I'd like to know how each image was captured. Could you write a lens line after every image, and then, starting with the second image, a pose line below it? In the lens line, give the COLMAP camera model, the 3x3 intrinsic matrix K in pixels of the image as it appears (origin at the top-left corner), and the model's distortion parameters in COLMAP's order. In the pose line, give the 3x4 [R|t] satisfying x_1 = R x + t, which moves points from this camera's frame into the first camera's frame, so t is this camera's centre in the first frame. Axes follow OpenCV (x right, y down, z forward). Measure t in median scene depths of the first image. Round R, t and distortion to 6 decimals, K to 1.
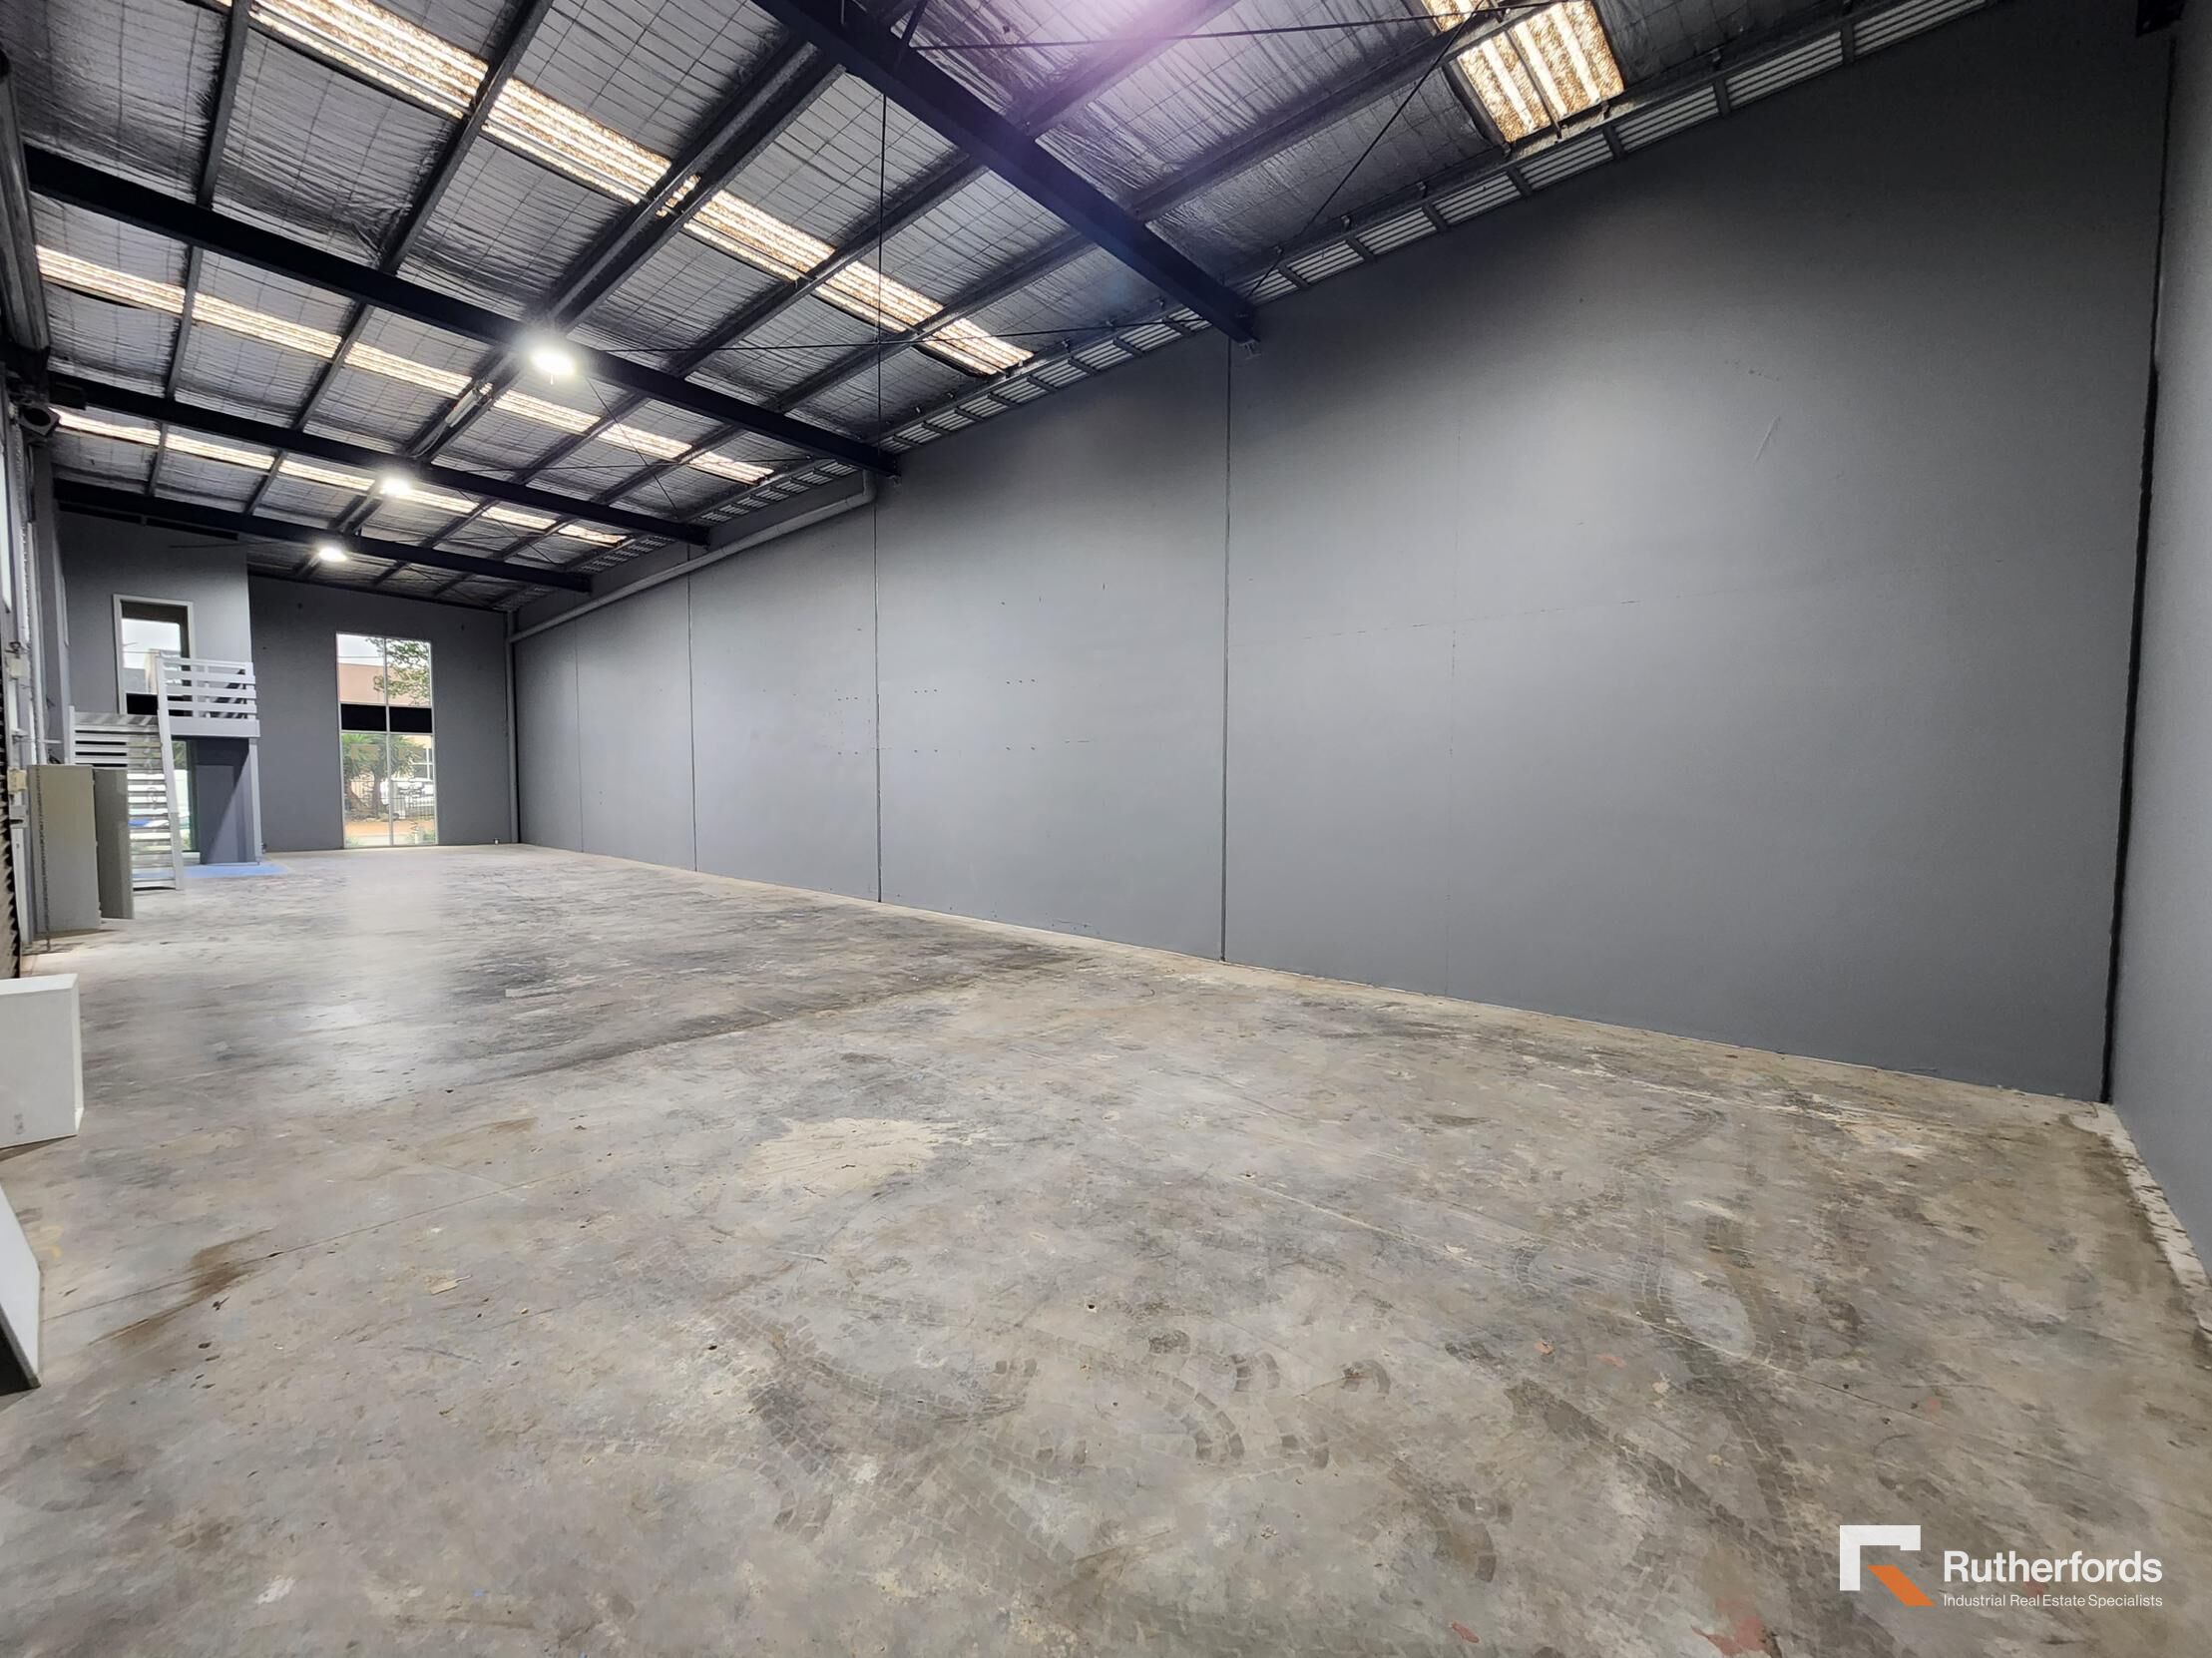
lens RADIAL K [[901.6, 0, 1116.4], [0, 901.6, 830.9], [0, 0, 1]] dist [-0.000940, 0.000023]
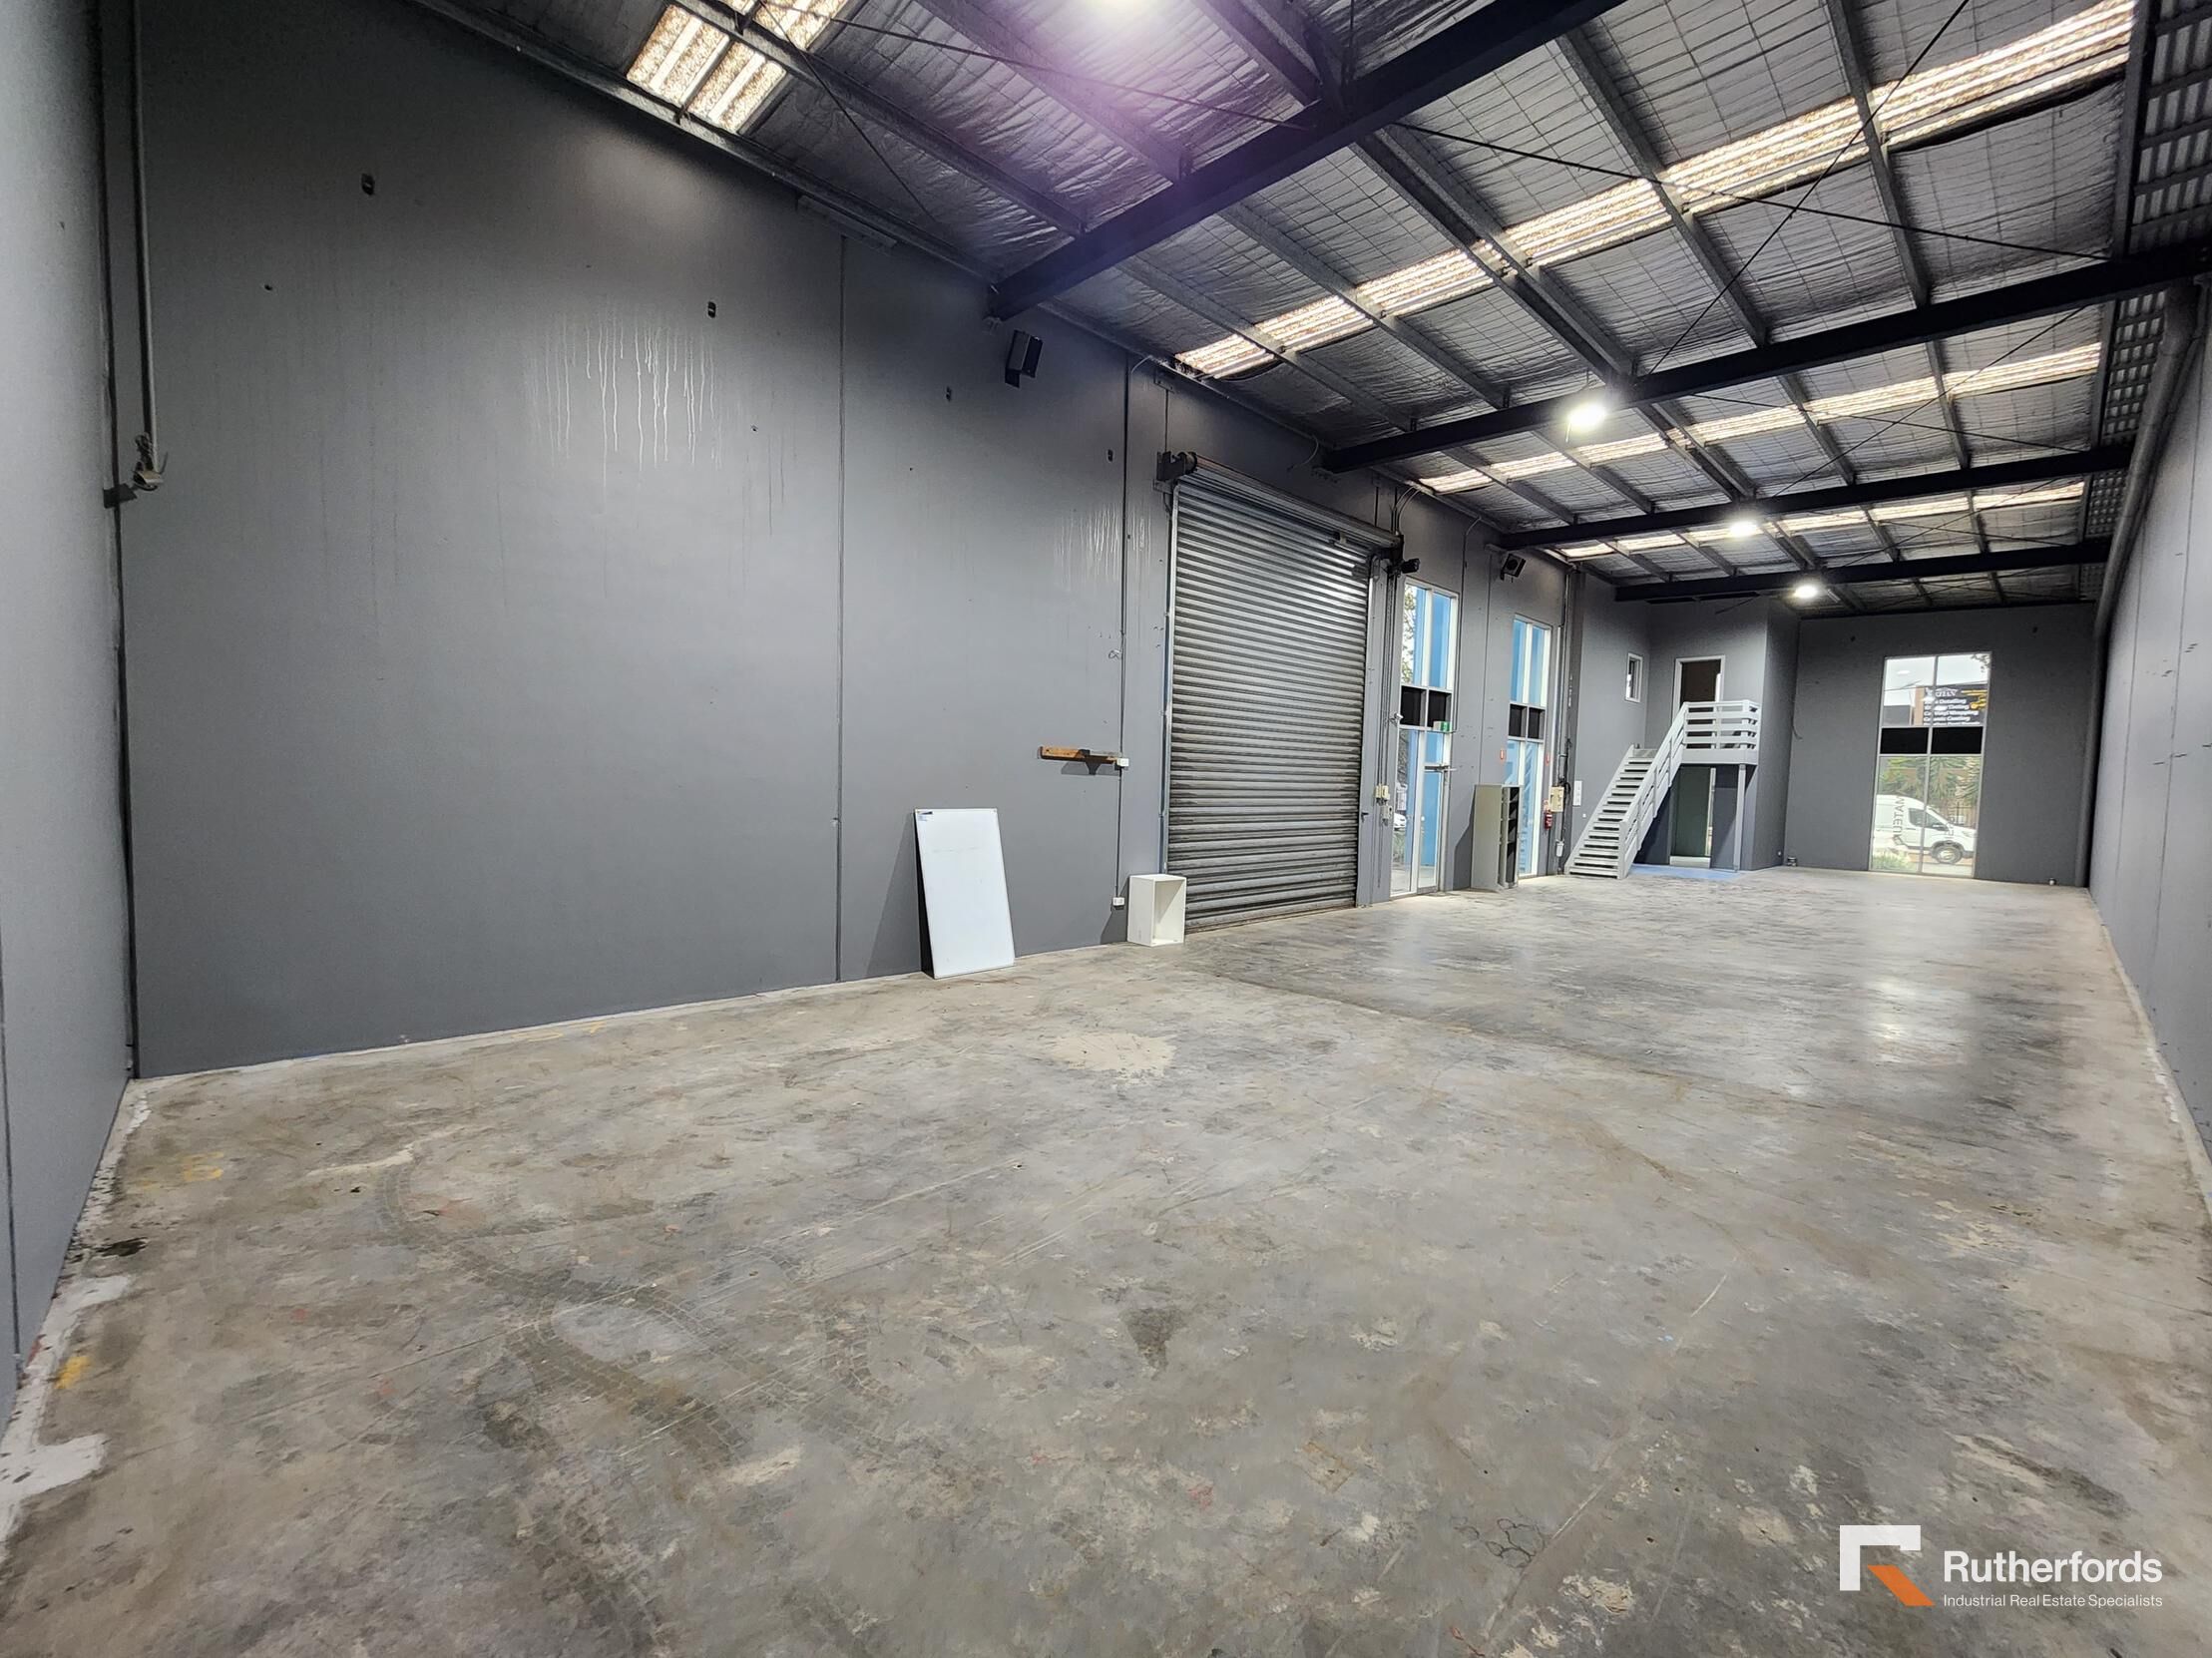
lens RADIAL K [[901.6, 0, 1116.4], [0, 901.6, 830.9], [0, 0, 1]] dist [-0.000940, 0.000023]
pose [[-0.076725, 0.048060, -0.995893, 1.075131], [-0.079230, 0.995385, 0.054139, -0.059123], [0.993899, 0.083058, -0.072563, 1.084070]]
